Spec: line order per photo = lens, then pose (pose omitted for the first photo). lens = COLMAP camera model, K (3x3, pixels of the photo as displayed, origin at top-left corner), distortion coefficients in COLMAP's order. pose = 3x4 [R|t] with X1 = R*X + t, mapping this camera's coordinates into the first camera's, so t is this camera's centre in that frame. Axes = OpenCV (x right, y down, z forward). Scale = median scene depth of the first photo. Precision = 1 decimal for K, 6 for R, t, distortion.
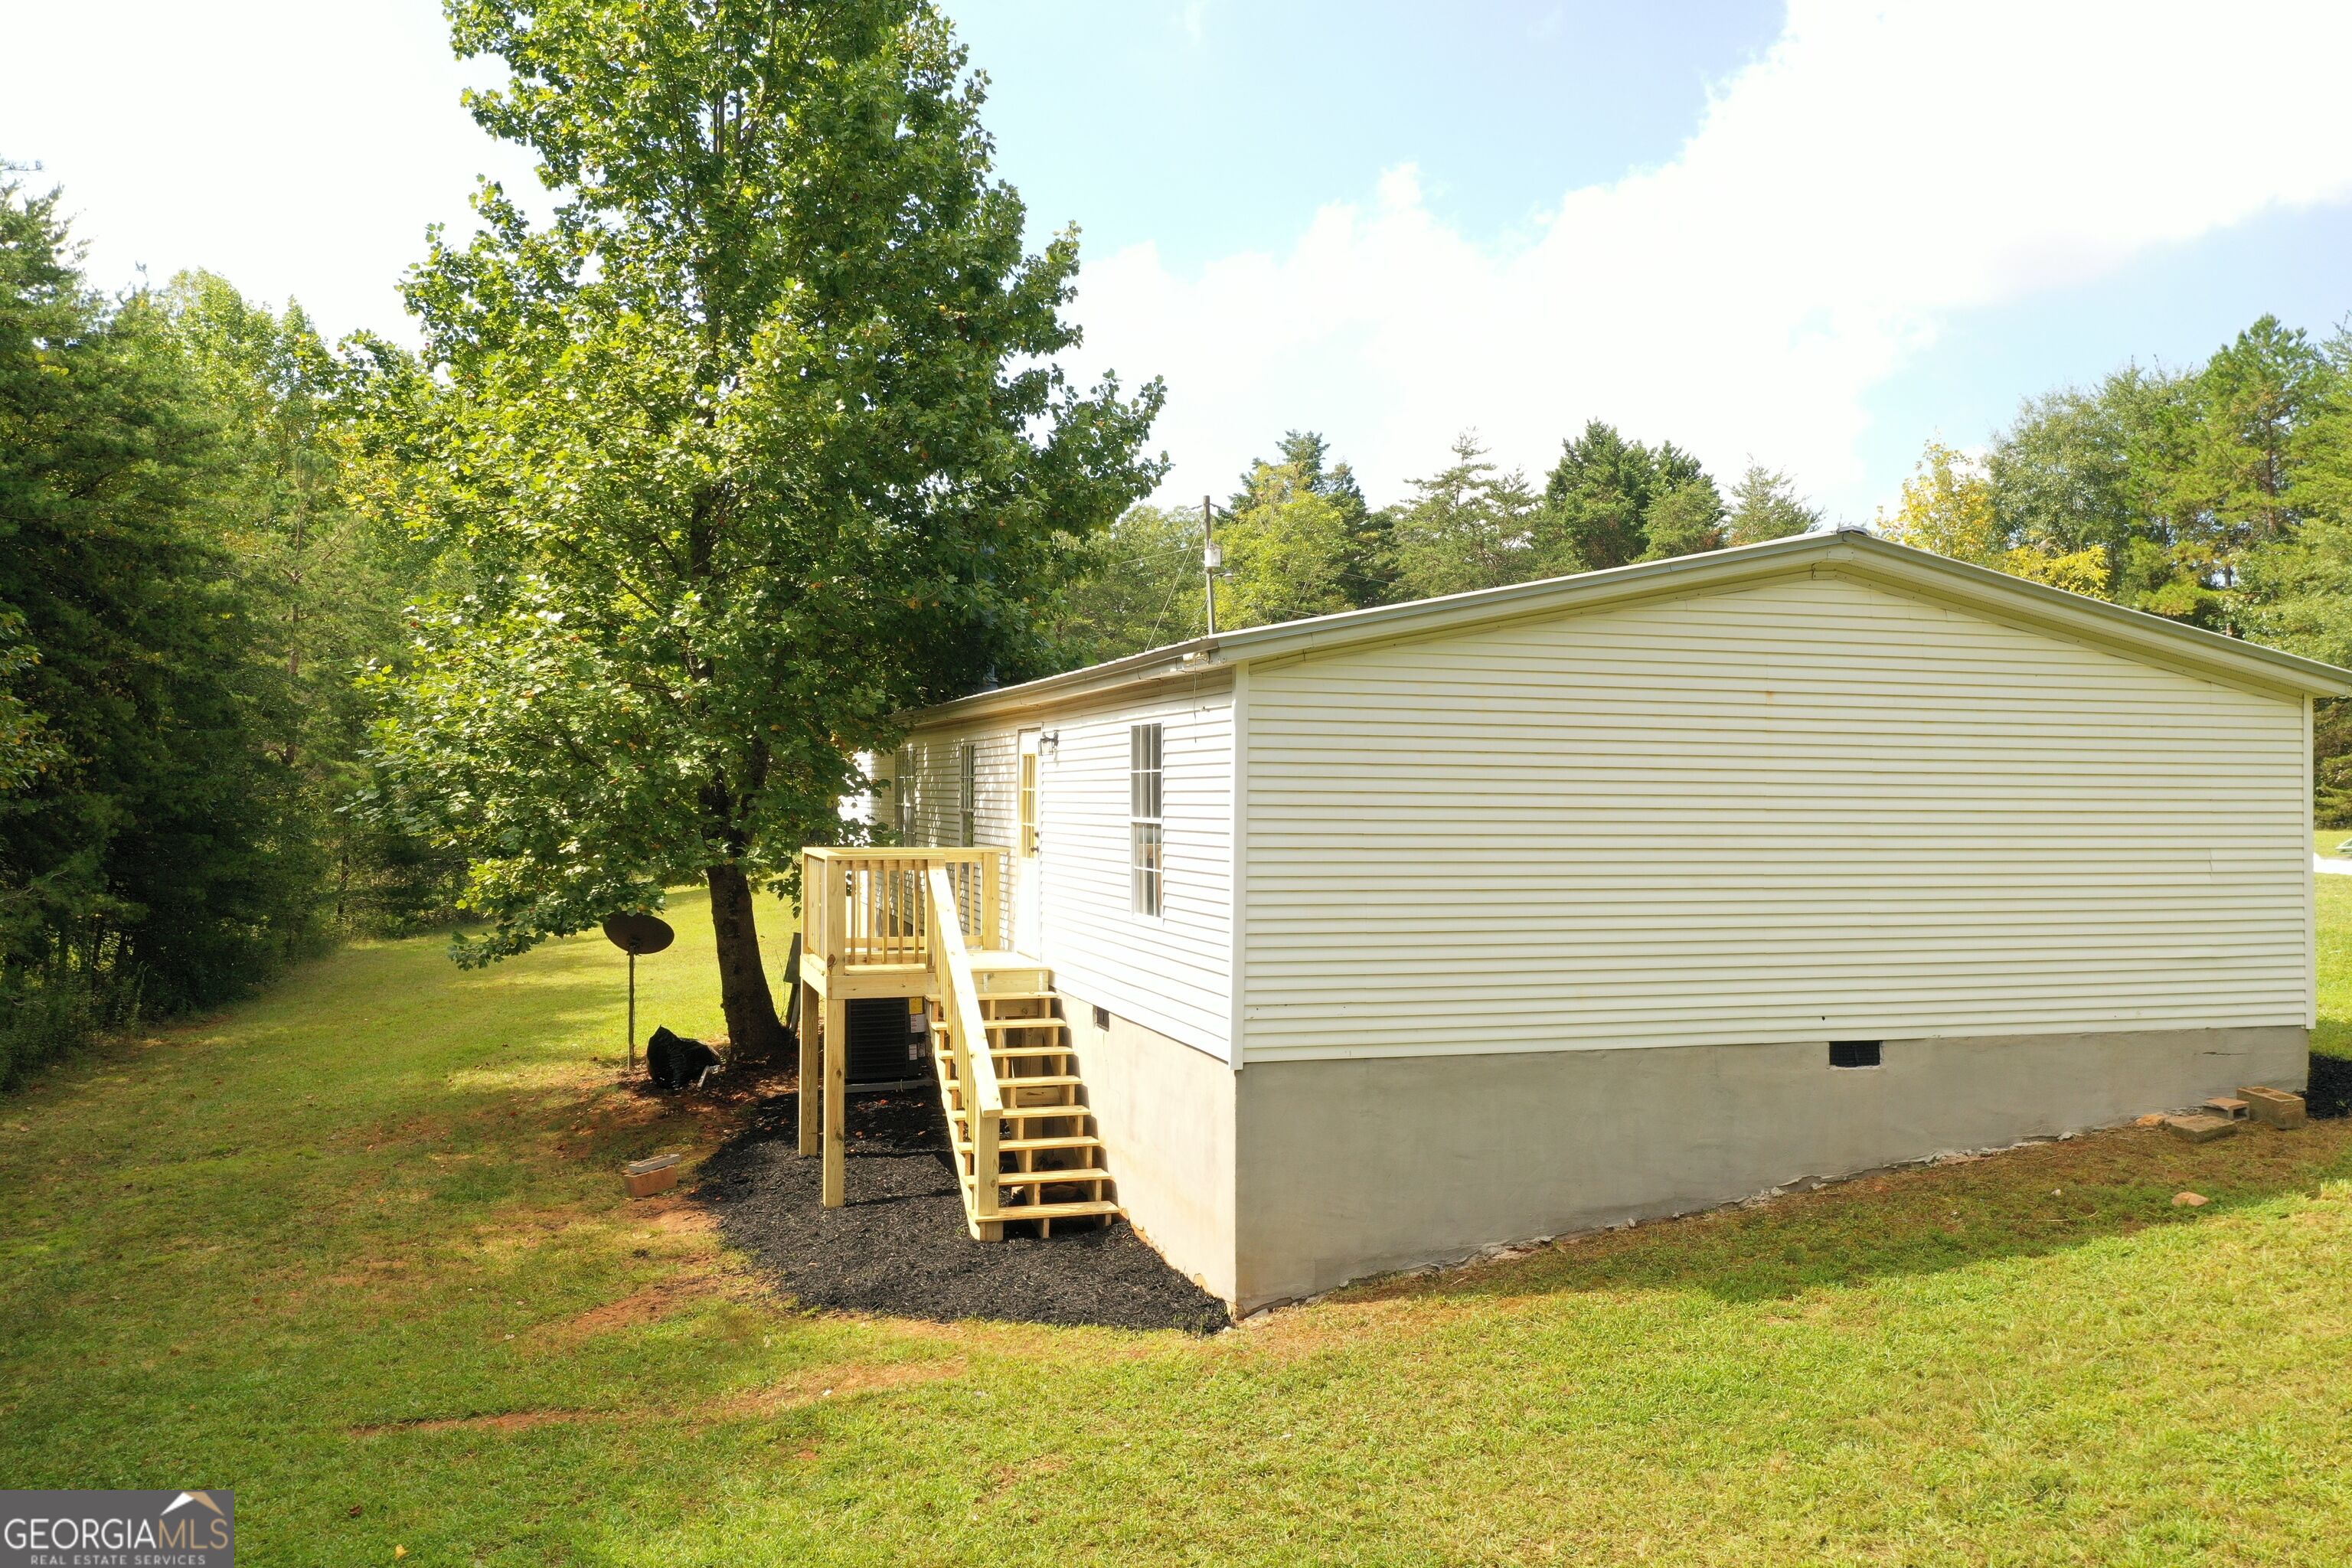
lens RADIAL K [[1864.8, 0, 1173.6], [0, 1864.8, 784.4], [0, 0, 1]] dist [0.014152, -0.014155]
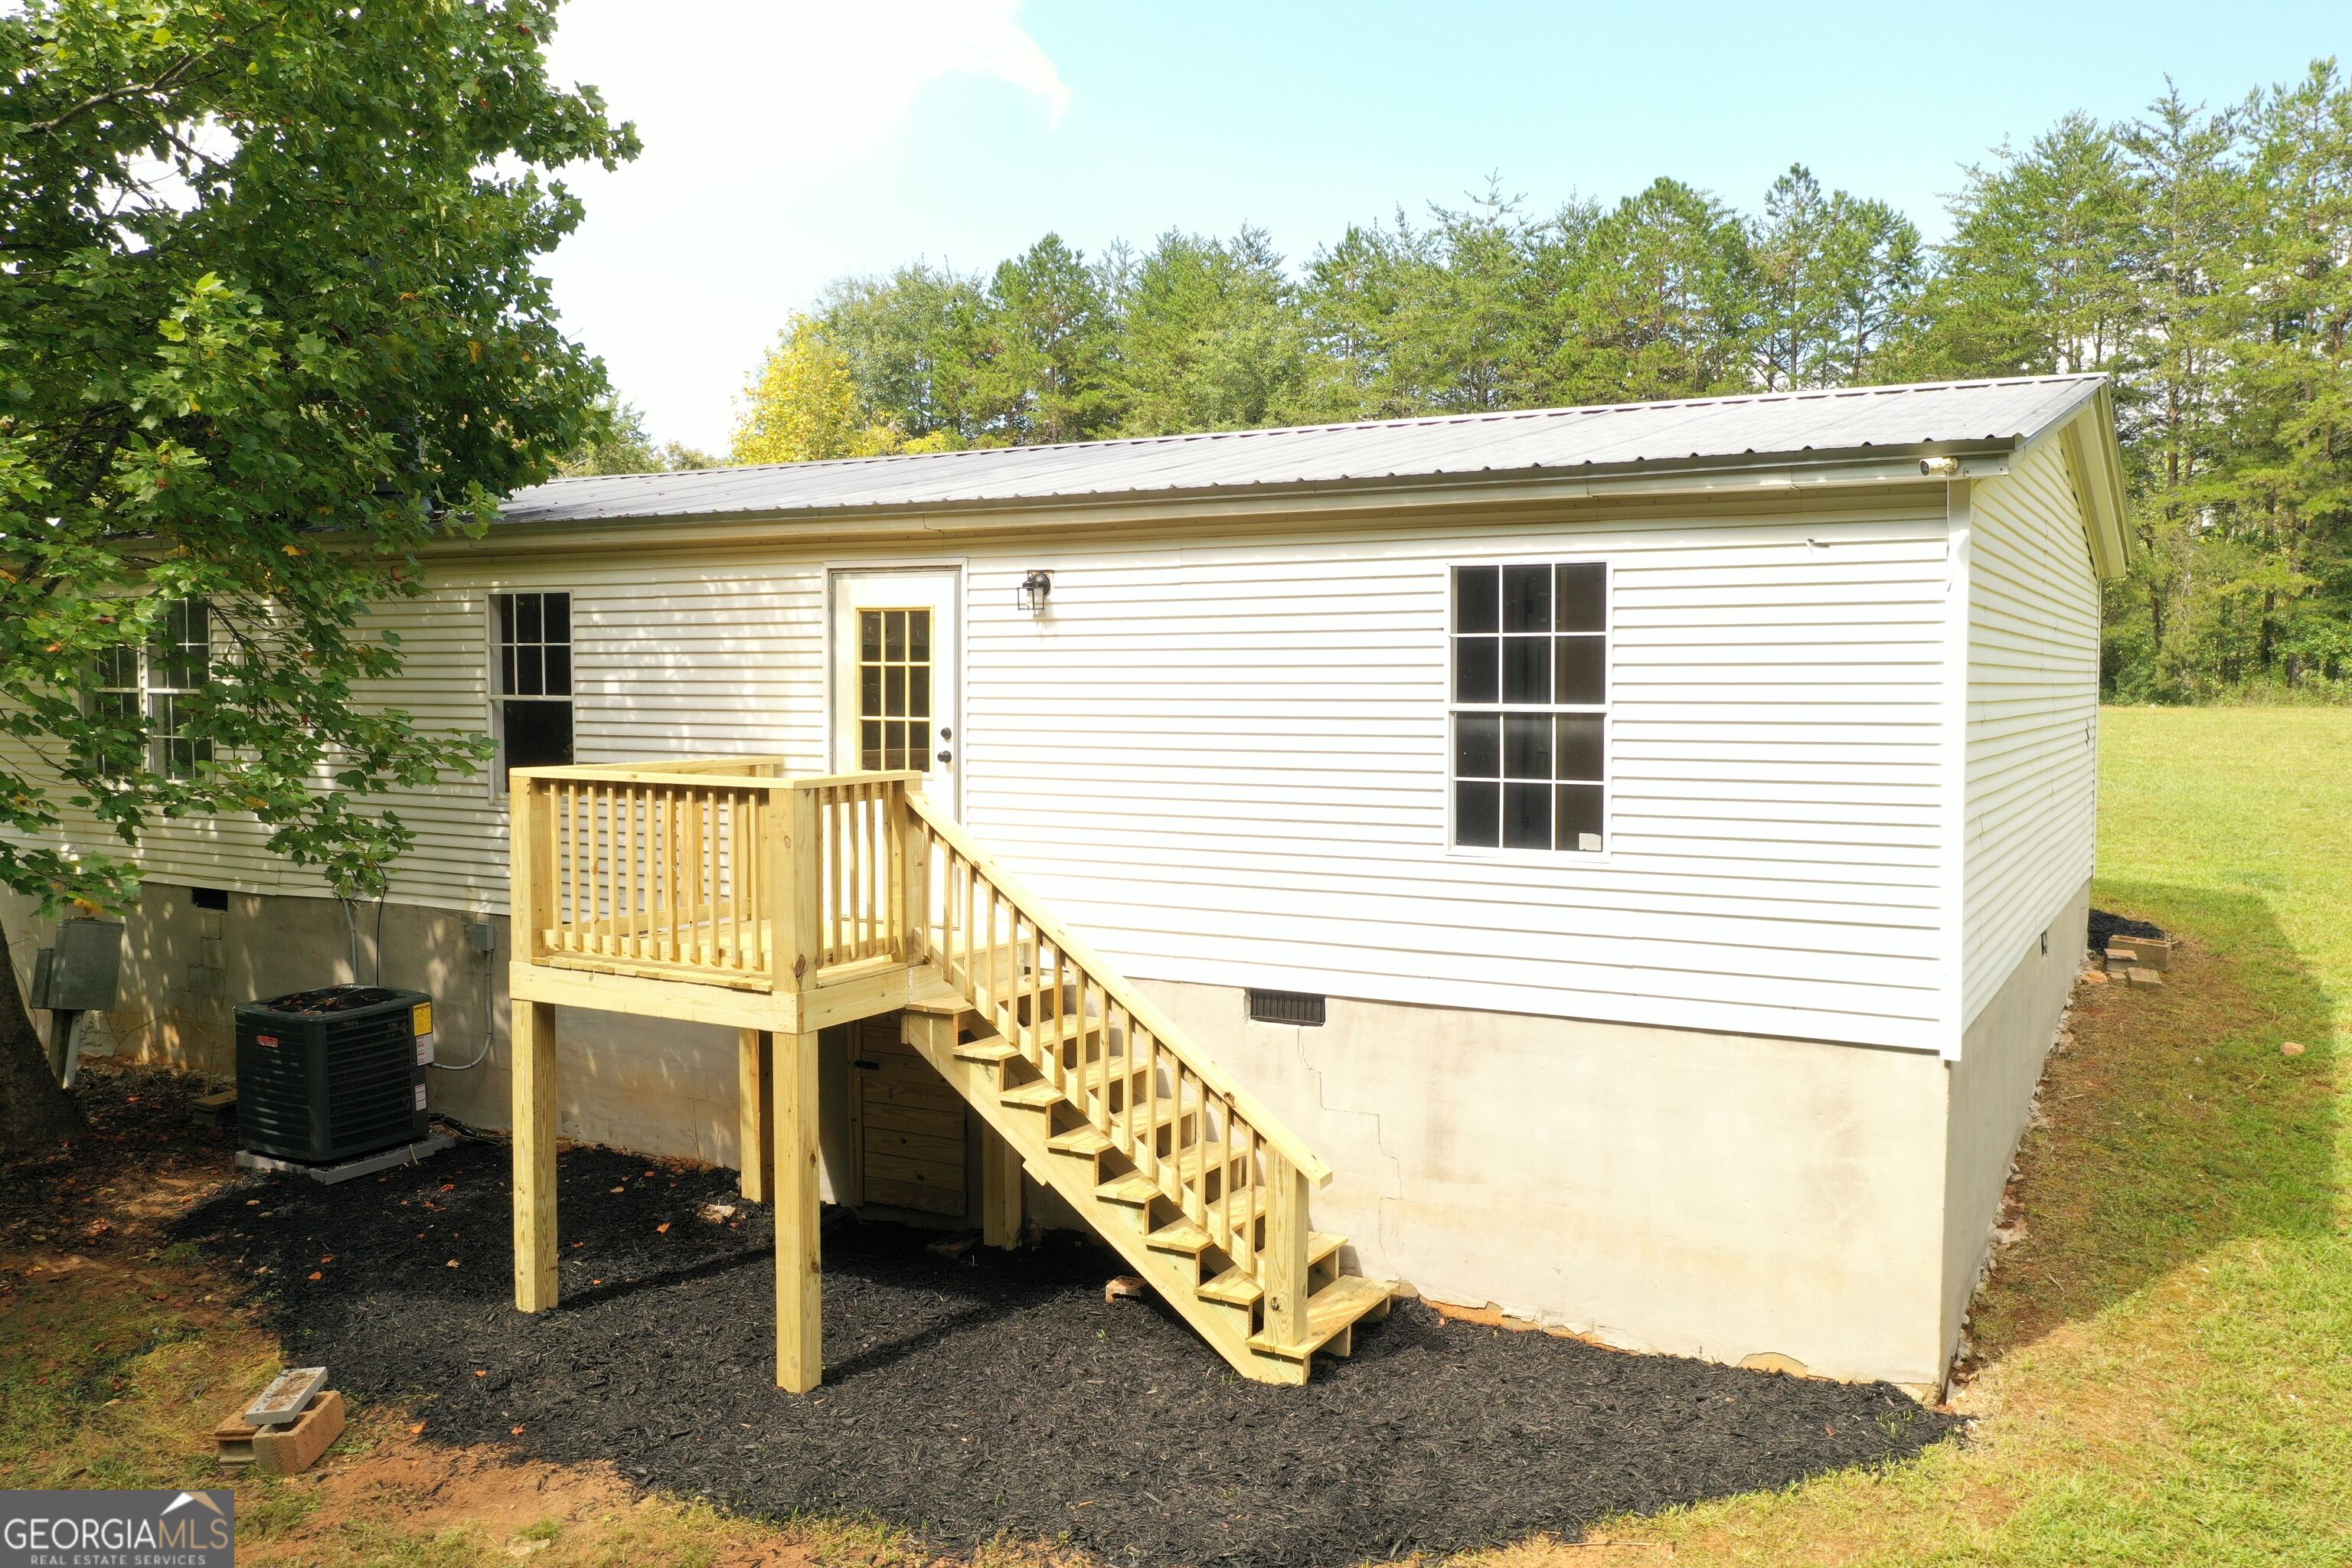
lens RADIAL K [[1864.8, 0, 1174.6], [0, 1864.8, 789.5], [0, 0, 1]] dist [0.014152, -0.014155]
pose [[0.733666, -0.046117, 0.677943, -0.479768], [-0.000671, 0.997645, 0.068591, 0.002122], [-0.679510, -0.050778, 0.731907, 0.508945]]
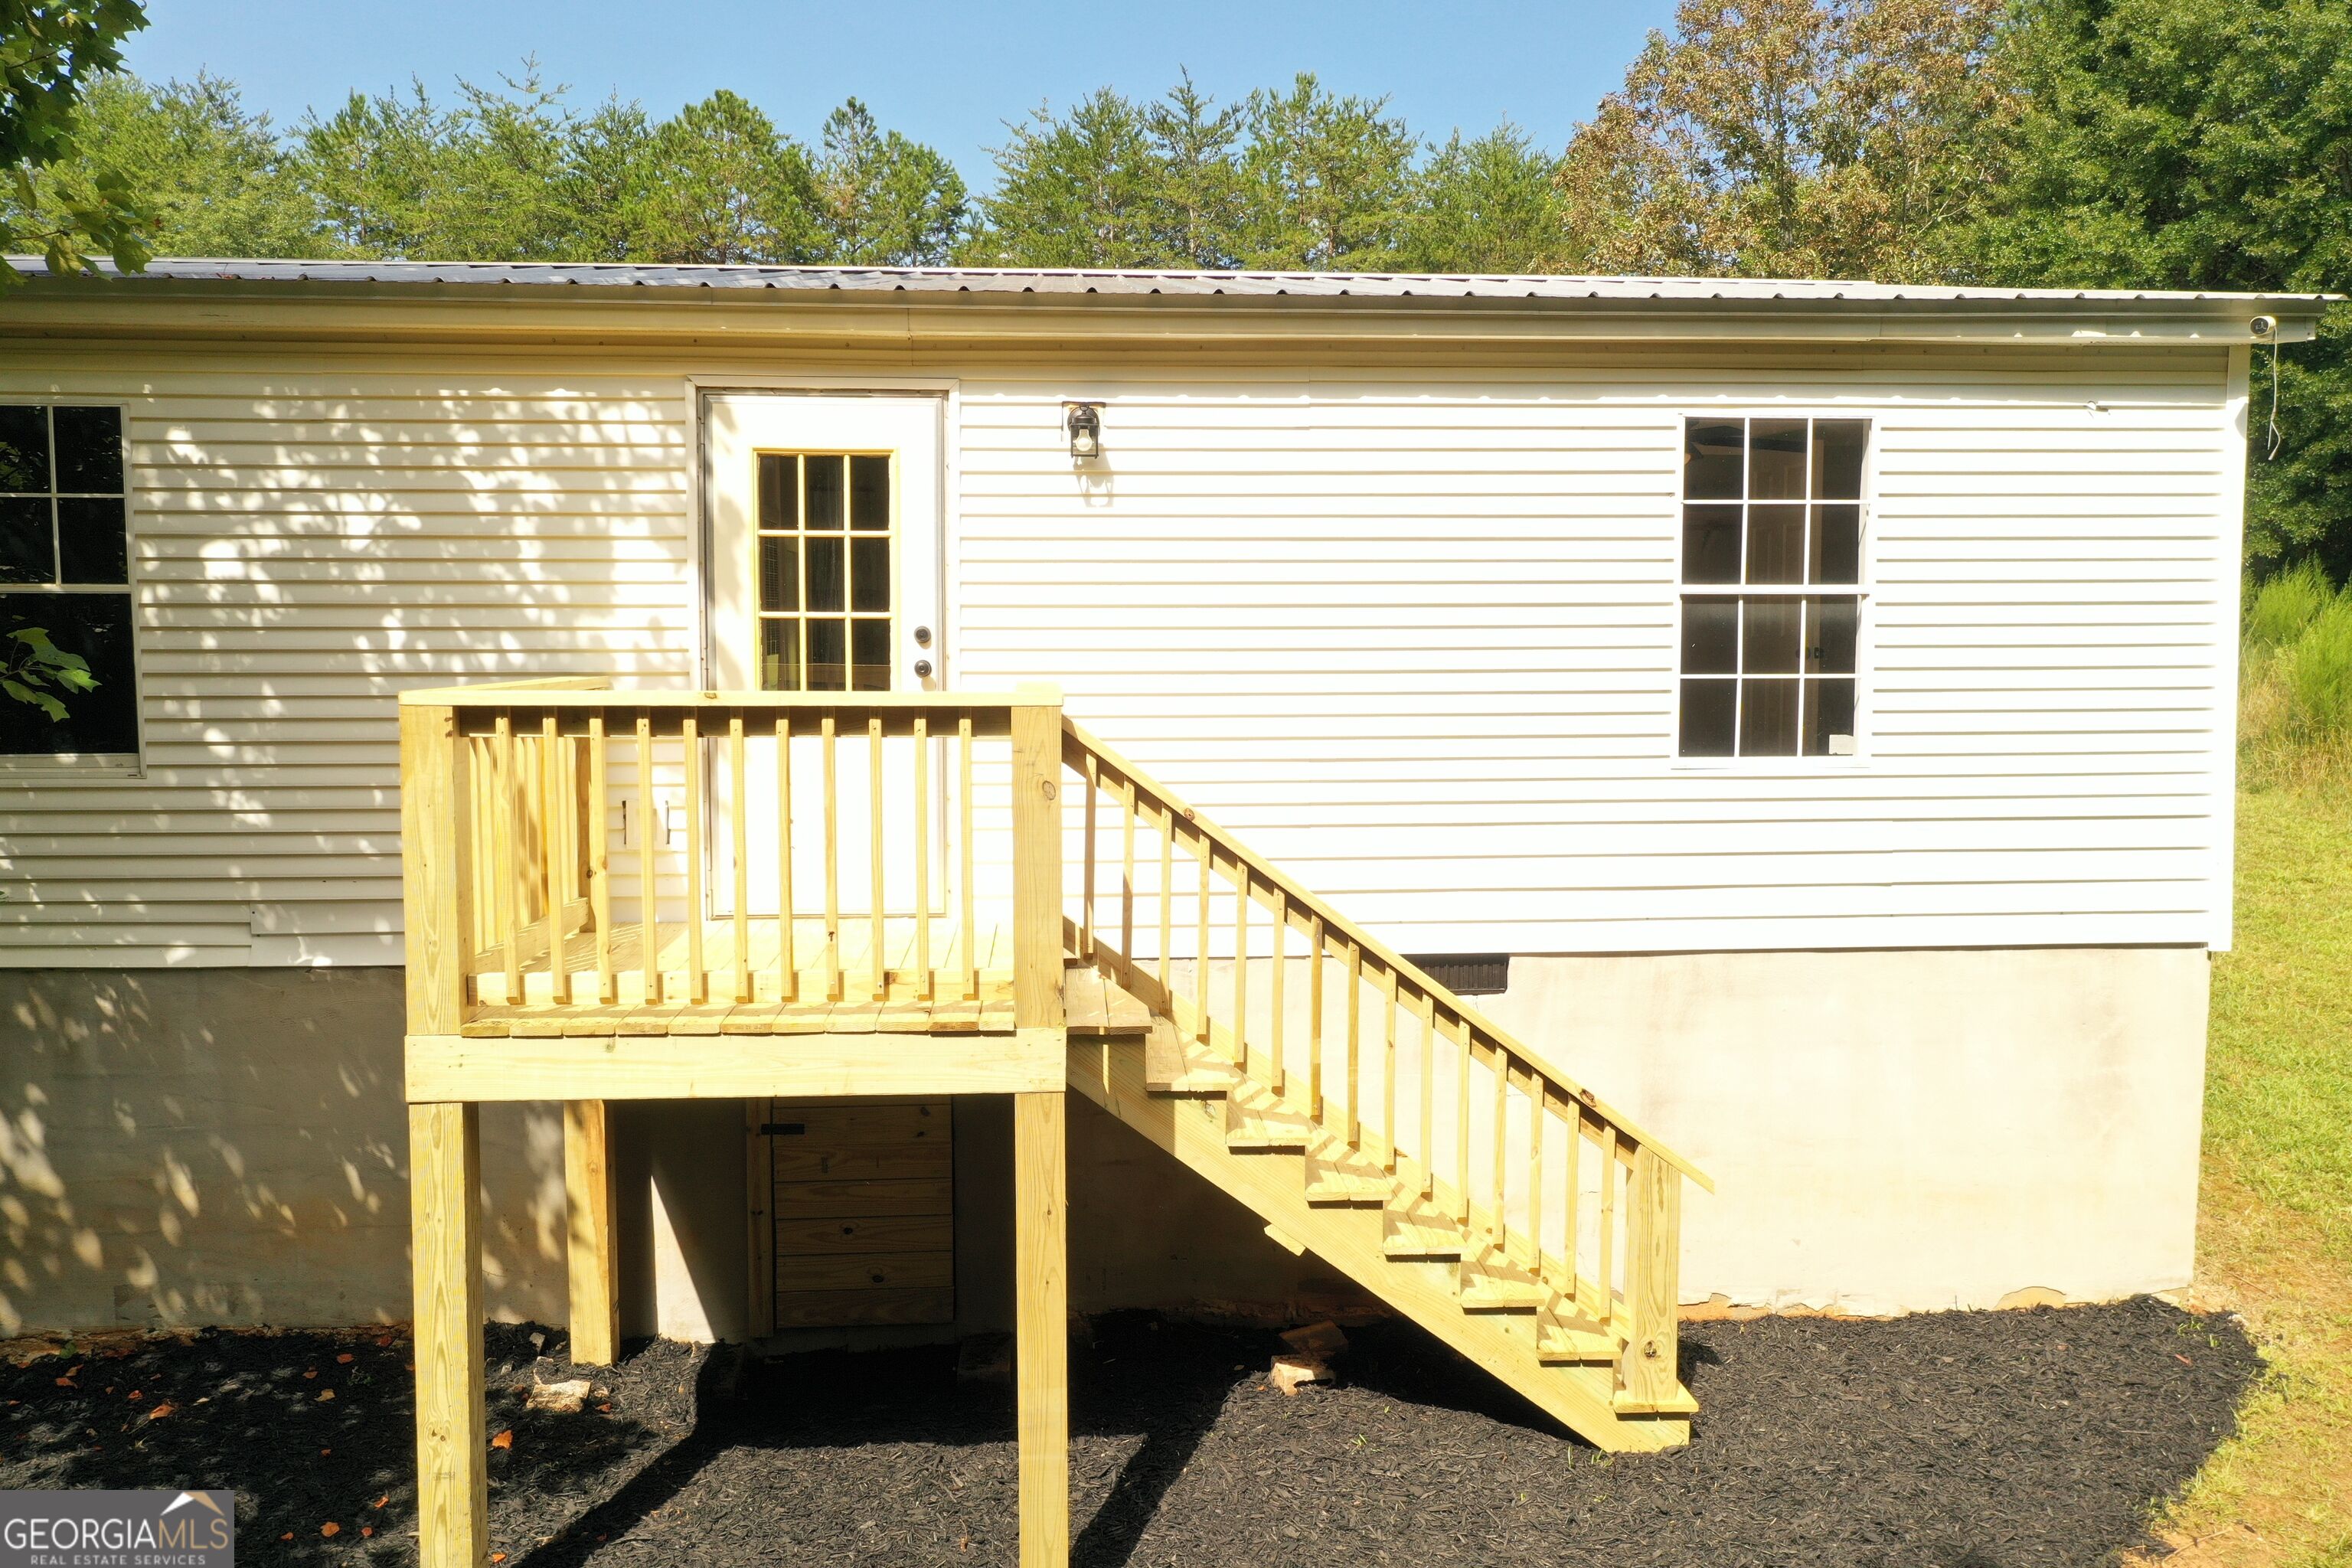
lens RADIAL K [[1864.8, 0, 1173.0], [0, 1864.8, 779.1], [0, 0, 1]] dist [0.014152, -0.014155]
pose [[0.238740, -0.085481, 0.967314, -0.521688], [-0.002868, 0.996052, 0.088728, 0.022776], [-0.971079, -0.023957, 0.237552, 0.890914]]
